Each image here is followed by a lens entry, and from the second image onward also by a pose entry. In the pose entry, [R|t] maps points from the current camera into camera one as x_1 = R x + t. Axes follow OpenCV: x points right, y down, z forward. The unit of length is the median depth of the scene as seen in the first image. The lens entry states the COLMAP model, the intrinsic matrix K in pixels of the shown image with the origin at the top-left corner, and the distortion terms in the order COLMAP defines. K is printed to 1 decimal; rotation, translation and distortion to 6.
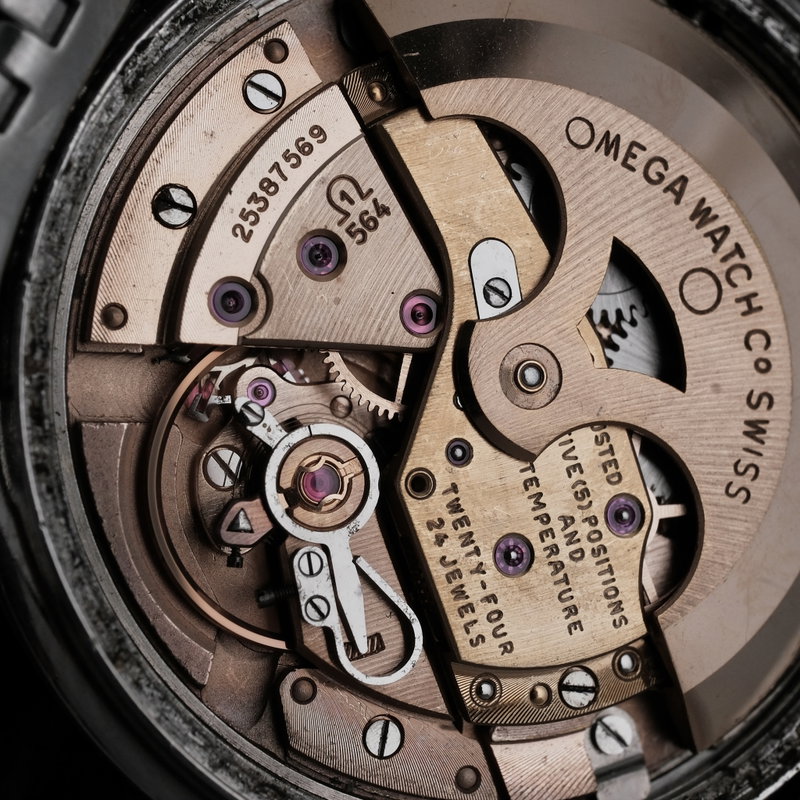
lens RADIAL K [[2007.2, 0, 400.0], [0, 2007.2, 400.0], [0, 0, 1]] dist [0.058963, -0.108030]
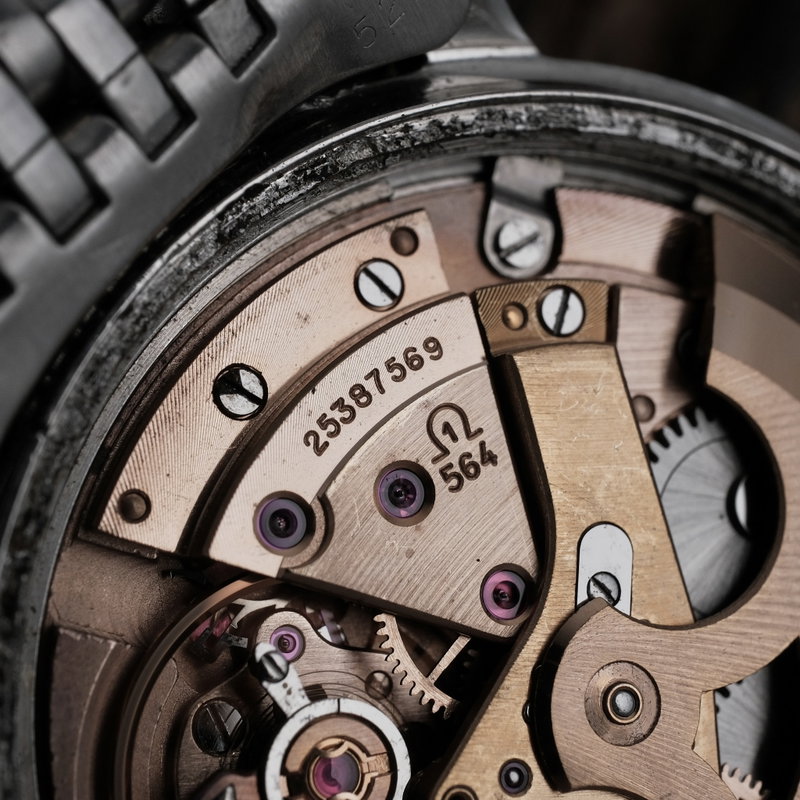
lens RADIAL K [[2007.2, 0, 400.0], [0, 2007.2, 400.0], [0, 0, 1]] dist [0.058963, -0.108030]
pose [[0.972279, 0.233819, -0.001325, -0.048325], [-0.231429, 0.961502, -0.148171, 0.011255], [-0.033371, 0.144370, 0.988961, 0.202390]]
